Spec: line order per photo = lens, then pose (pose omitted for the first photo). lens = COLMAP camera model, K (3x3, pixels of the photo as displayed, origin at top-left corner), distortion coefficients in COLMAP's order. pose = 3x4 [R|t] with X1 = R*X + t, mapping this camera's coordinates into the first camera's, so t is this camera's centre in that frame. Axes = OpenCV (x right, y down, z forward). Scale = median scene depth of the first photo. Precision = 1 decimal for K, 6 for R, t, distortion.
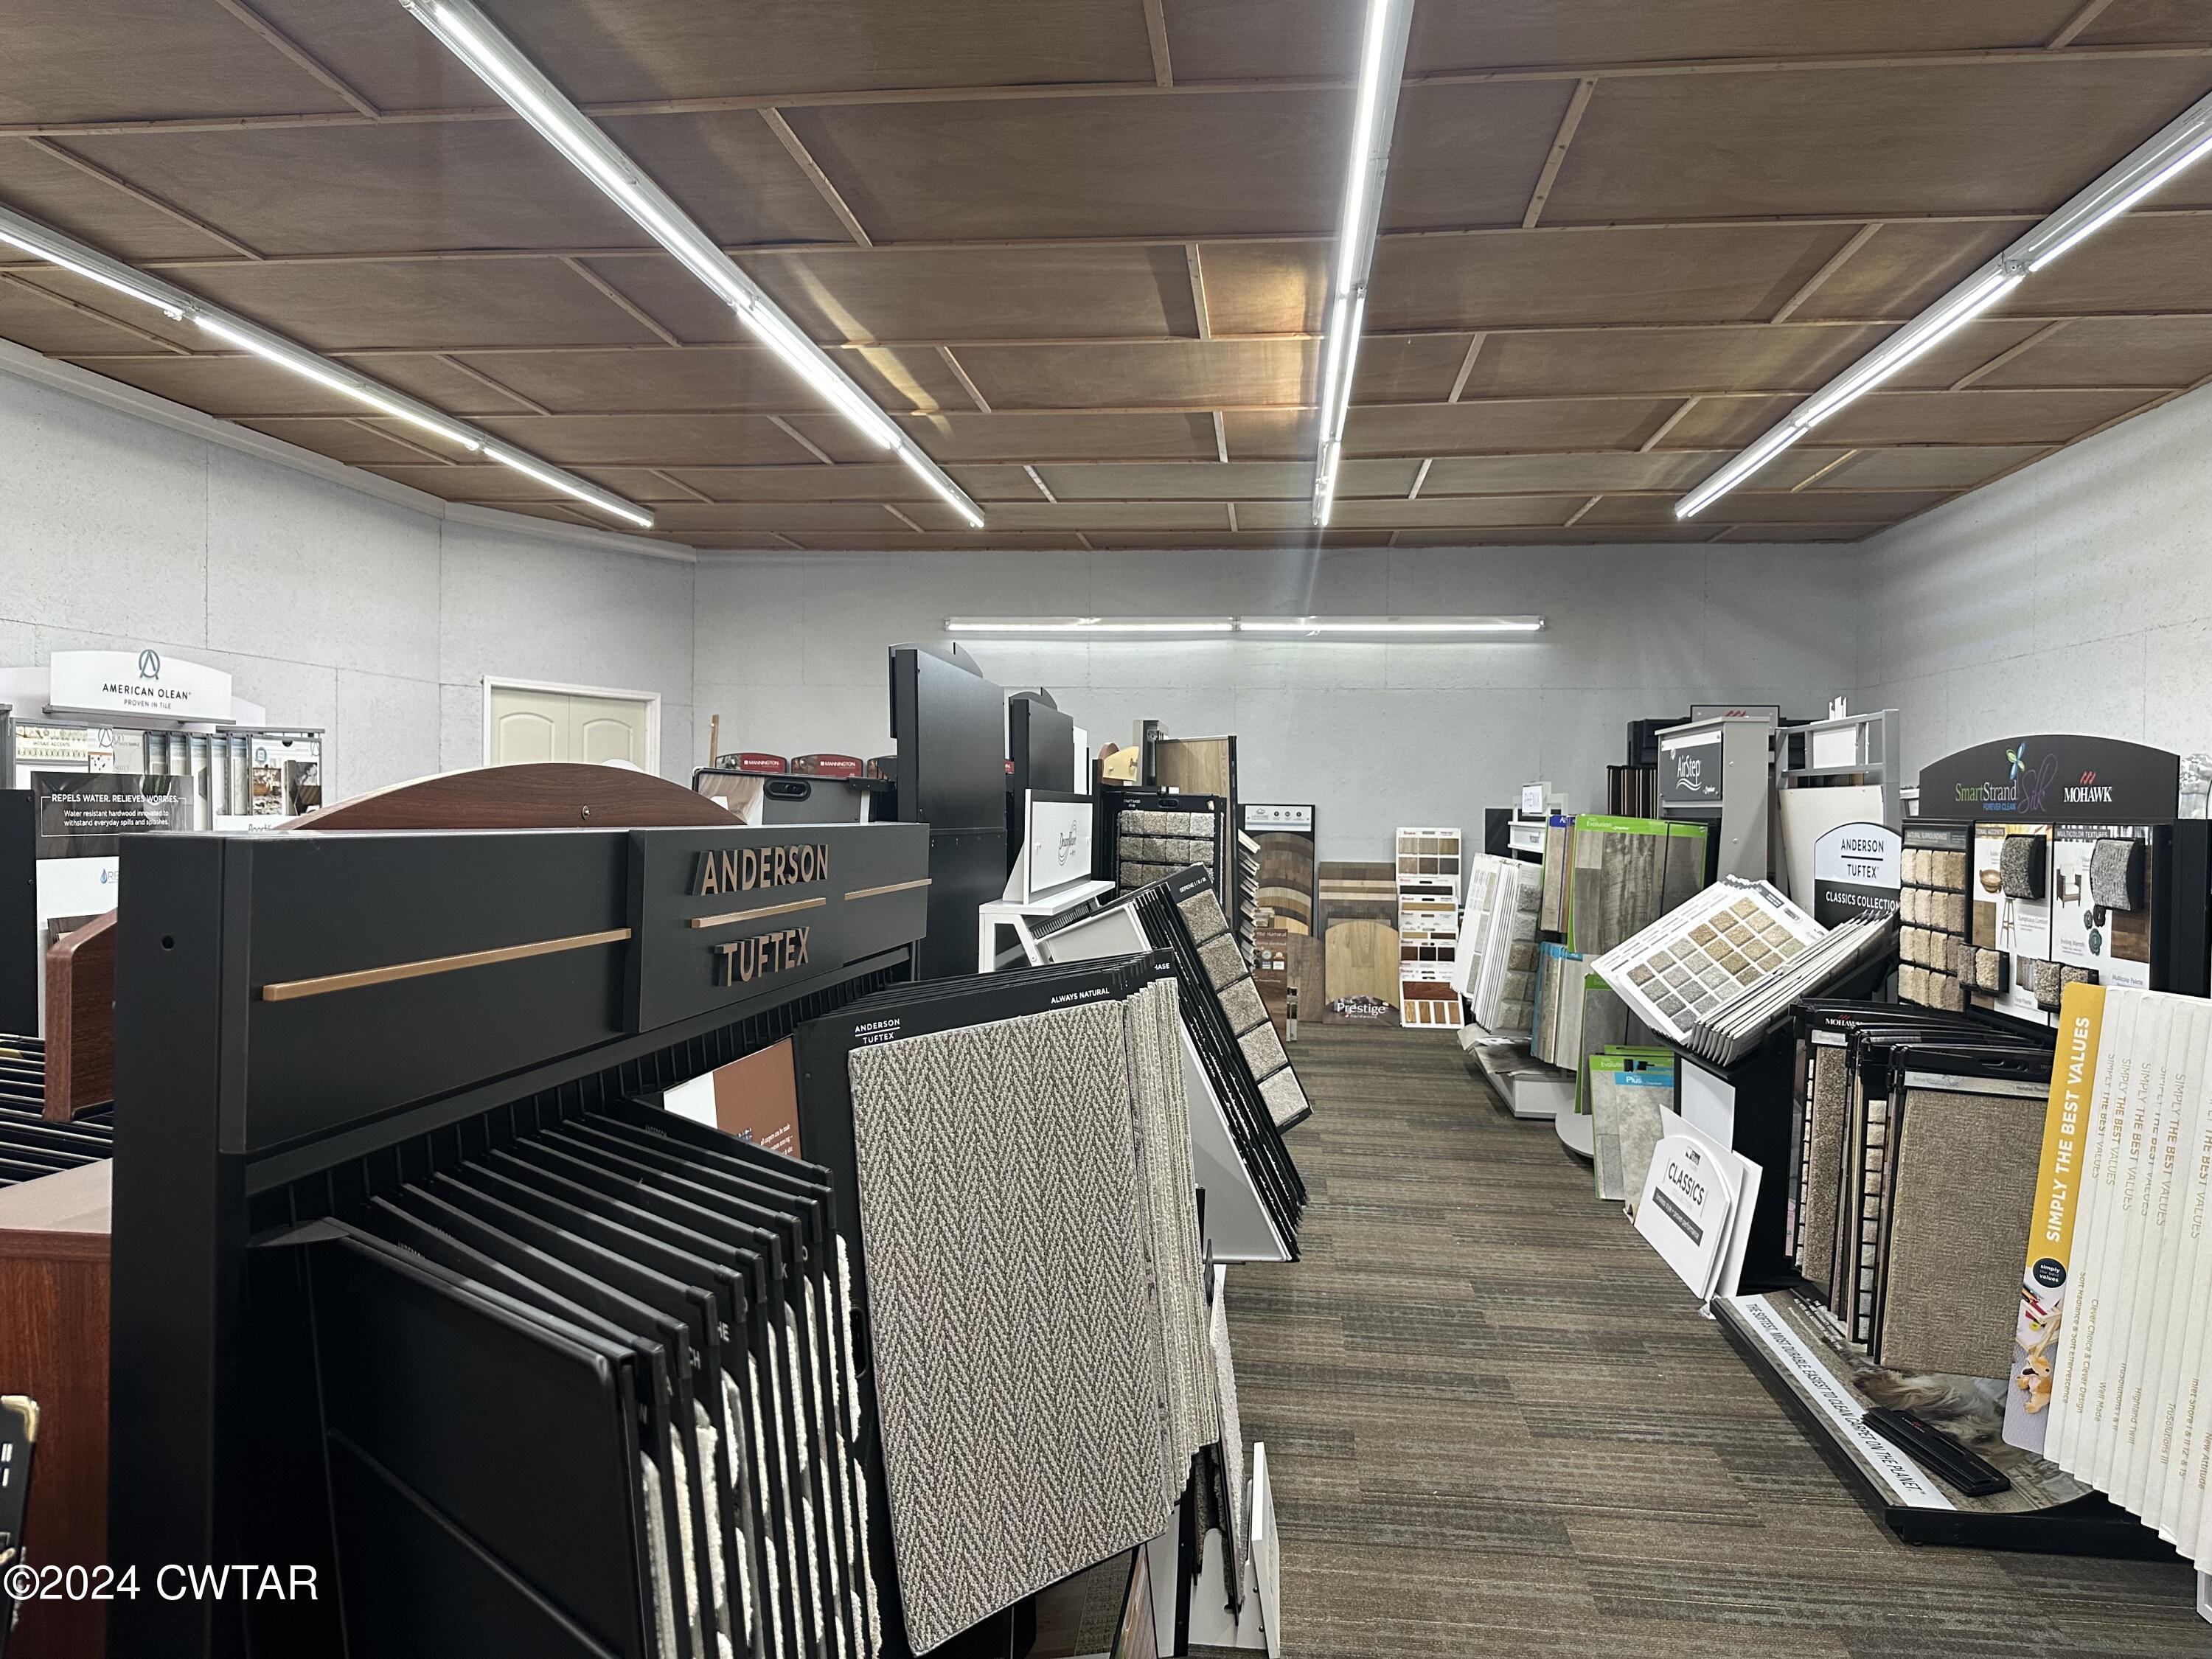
lens RADIAL K [[1534.7, 0, 1110.5], [0, 1534.7, 799.8], [0, 0, 1]] dist [0.134714, -0.225611]
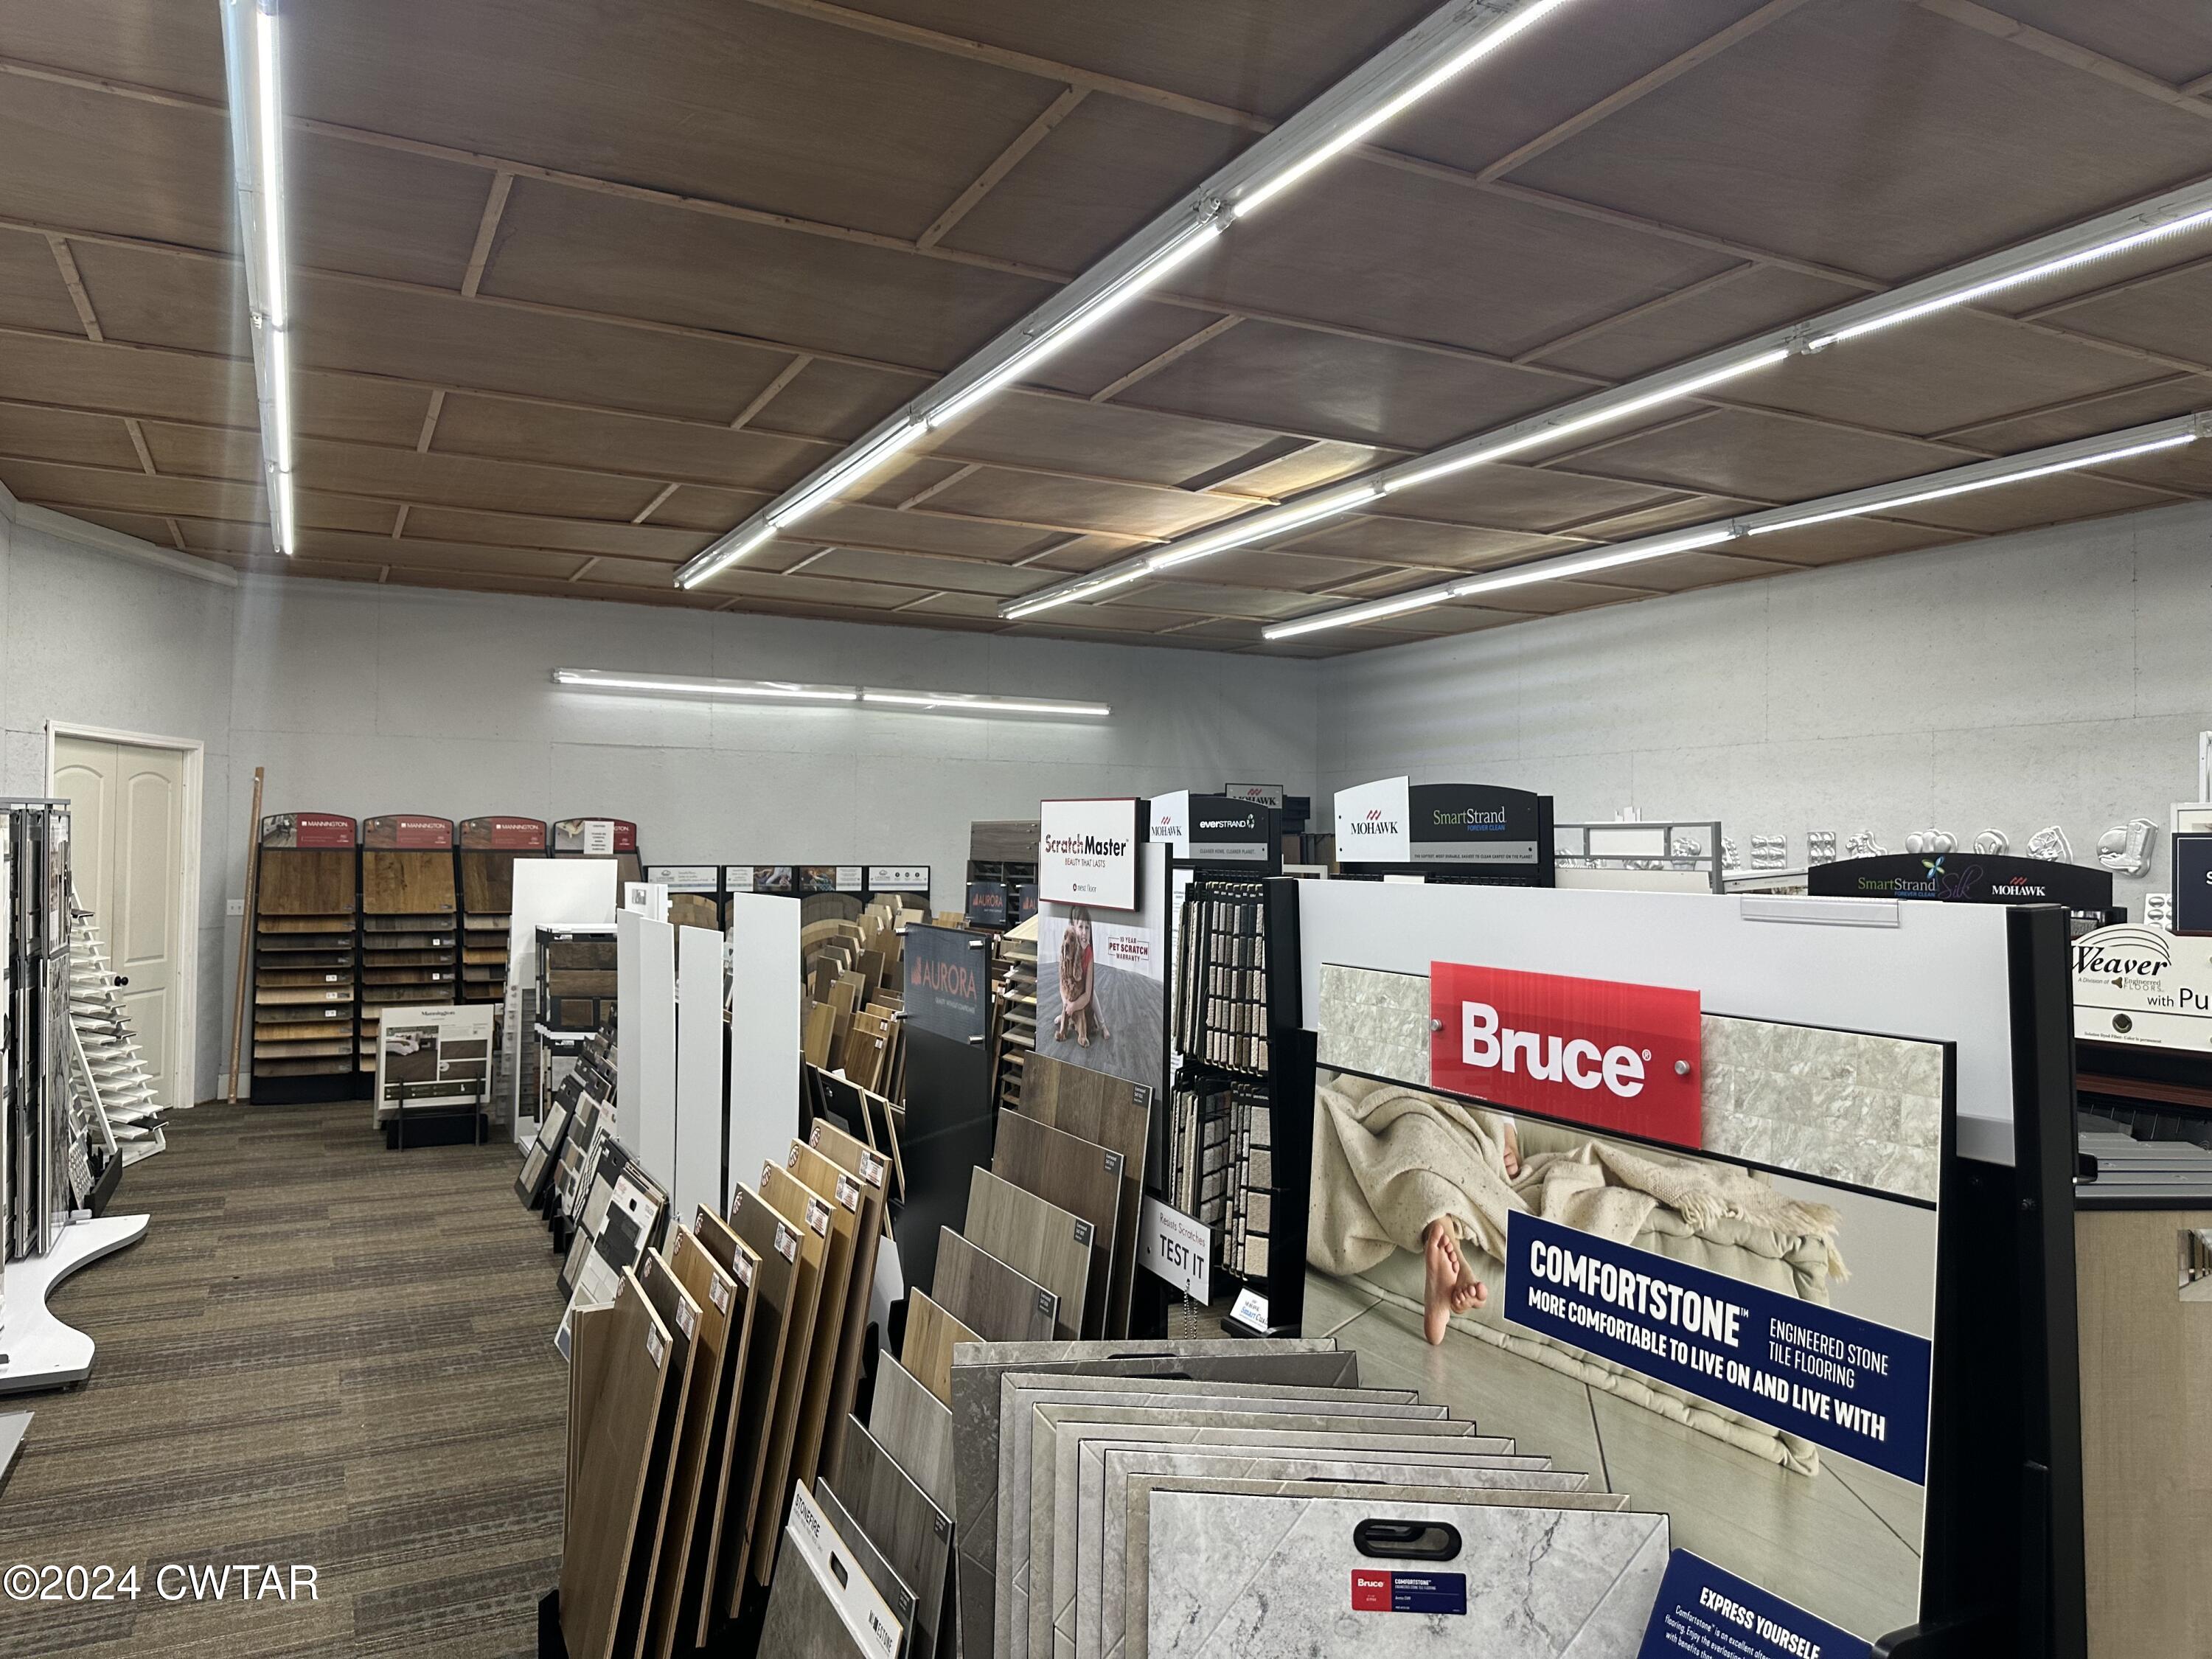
lens RADIAL K [[1541.5, 0, 1115.0], [0, 1541.5, 812.2], [0, 0, 1]] dist [0.156277, -0.306550]
pose [[0.828221, 0.007214, 0.560356, -0.650019], [0.000011, 0.999917, -0.012889, -0.035809], [-0.560402, 0.010681, 0.828152, 0.051835]]
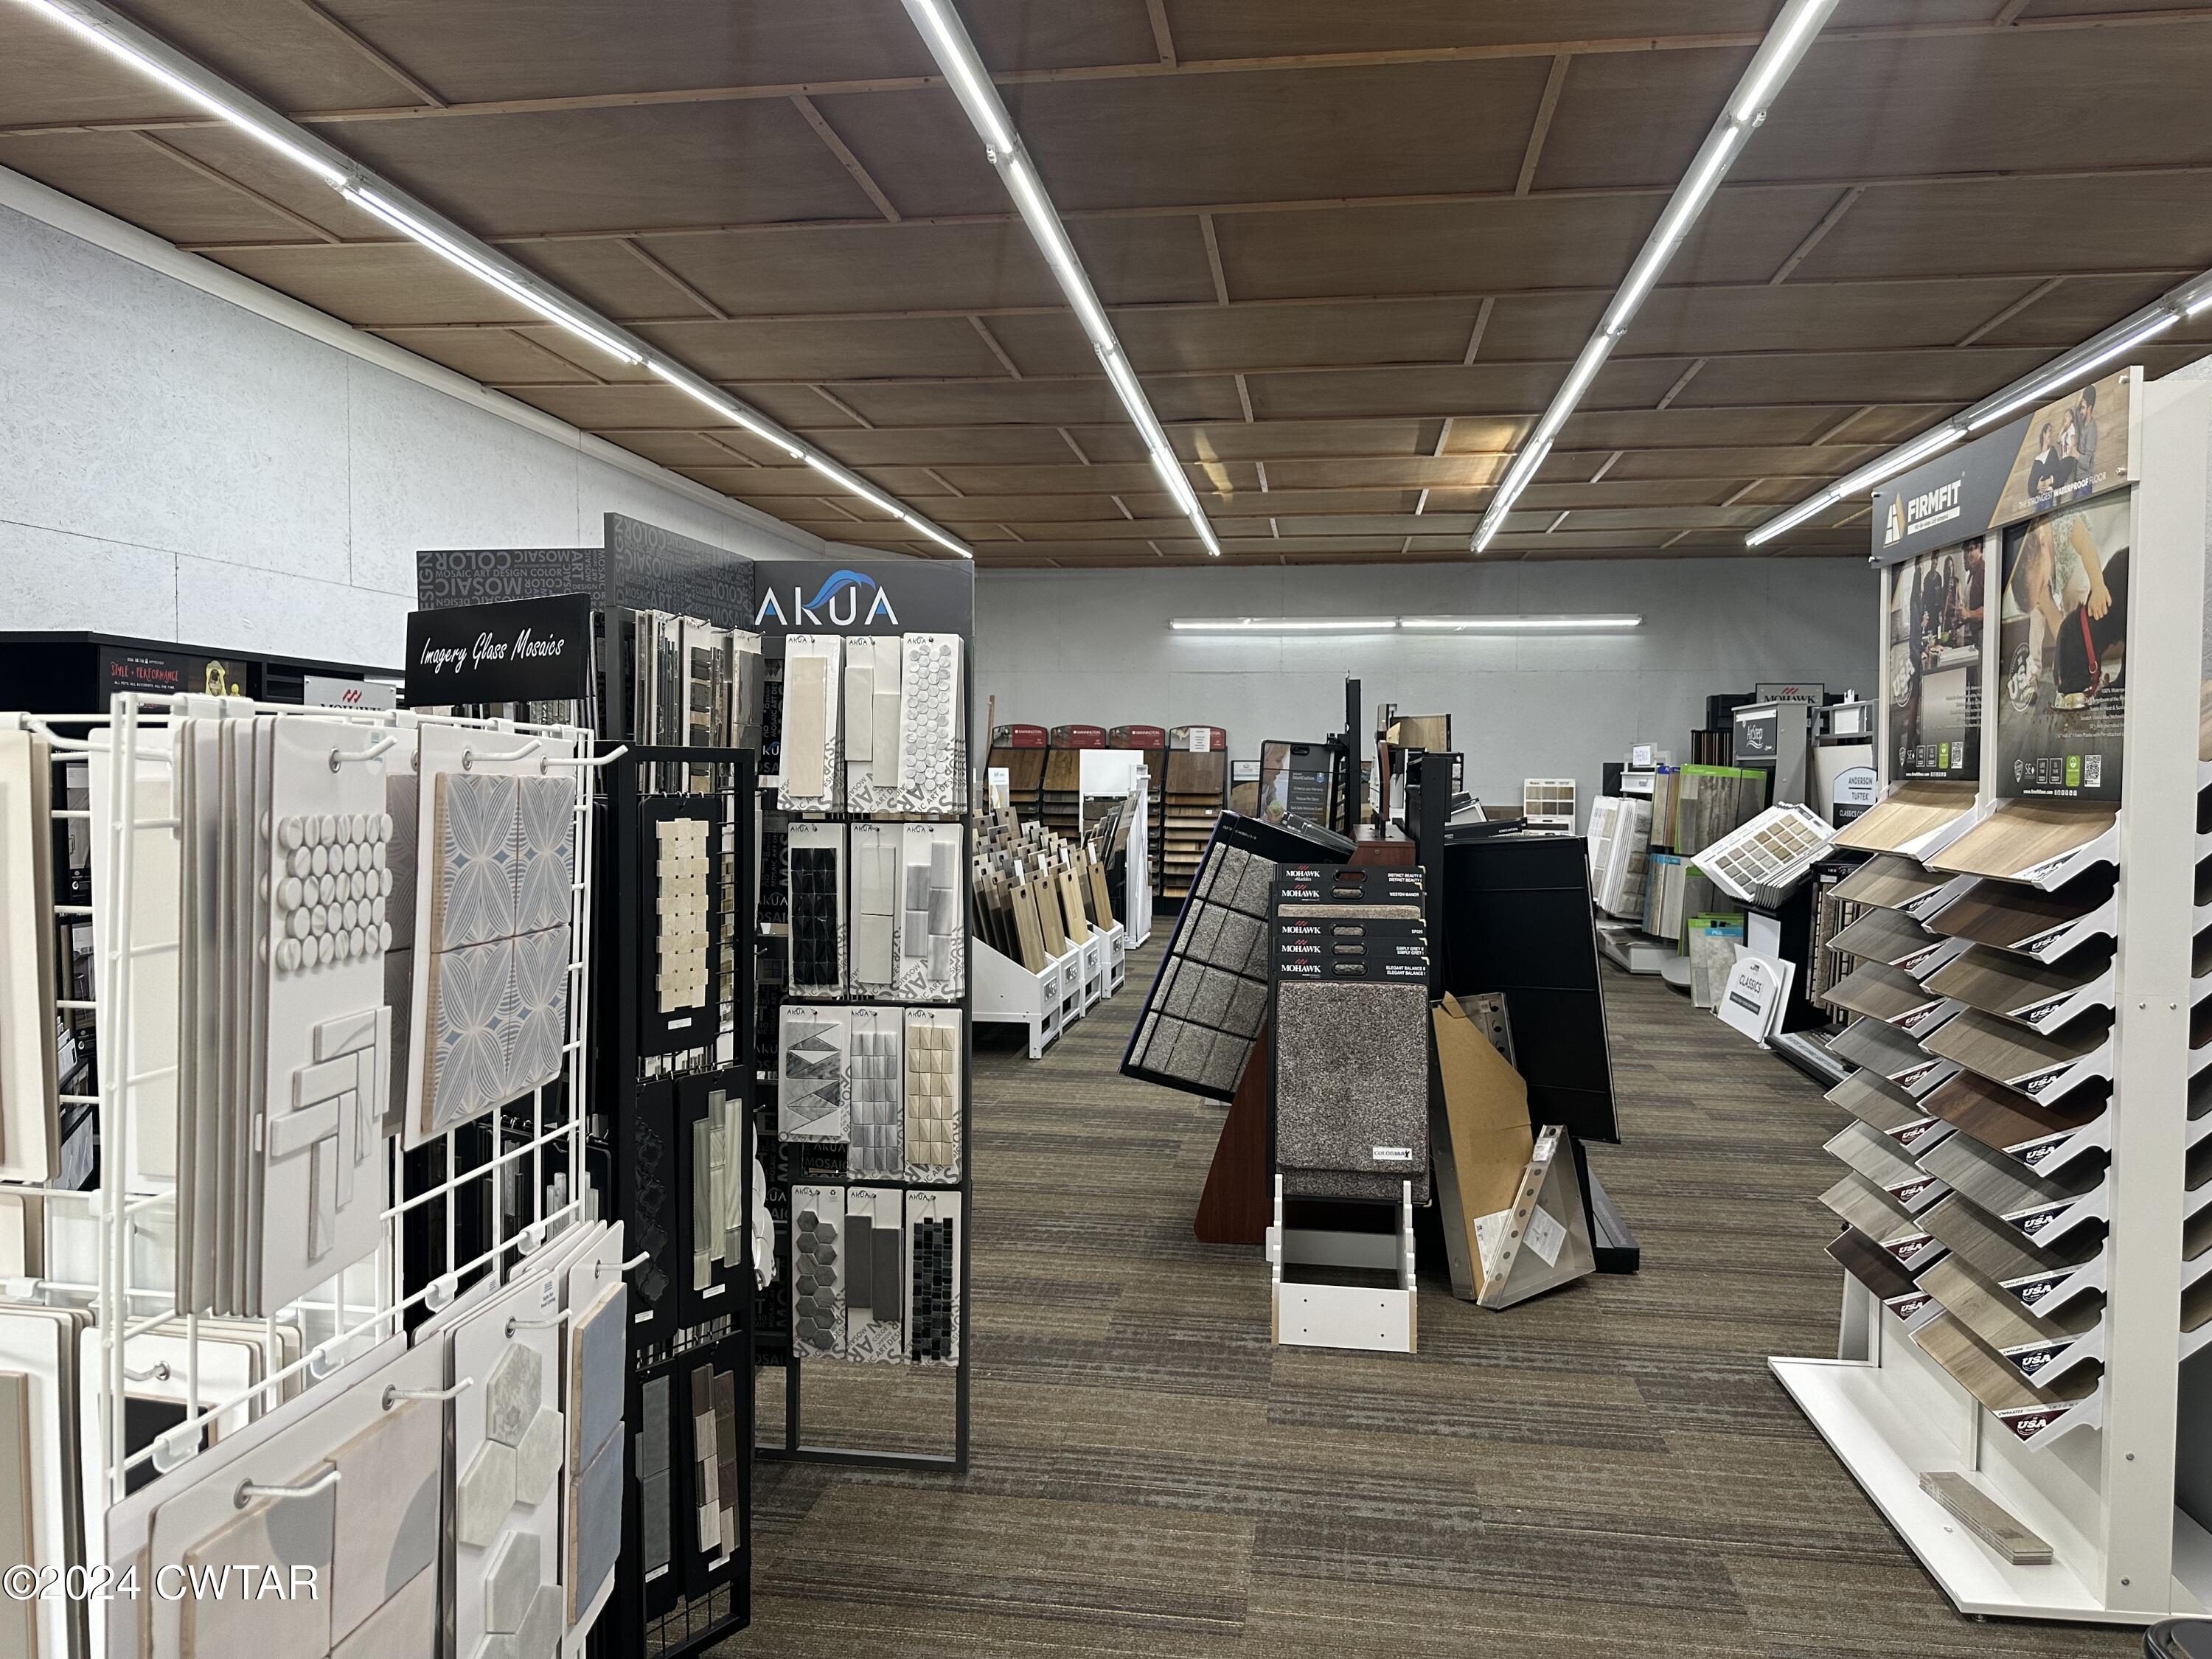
lens RADIAL K [[1541.5, 0, 1115.0], [0, 1541.5, 812.2], [0, 0, 1]] dist [0.156277, -0.306550]
pose [[0.999542, -0.003364, -0.030063, -0.209999], [0.004334, 0.999471, 0.032246, 0.004157], [0.029938, -0.032362, 0.999028, -0.558674]]
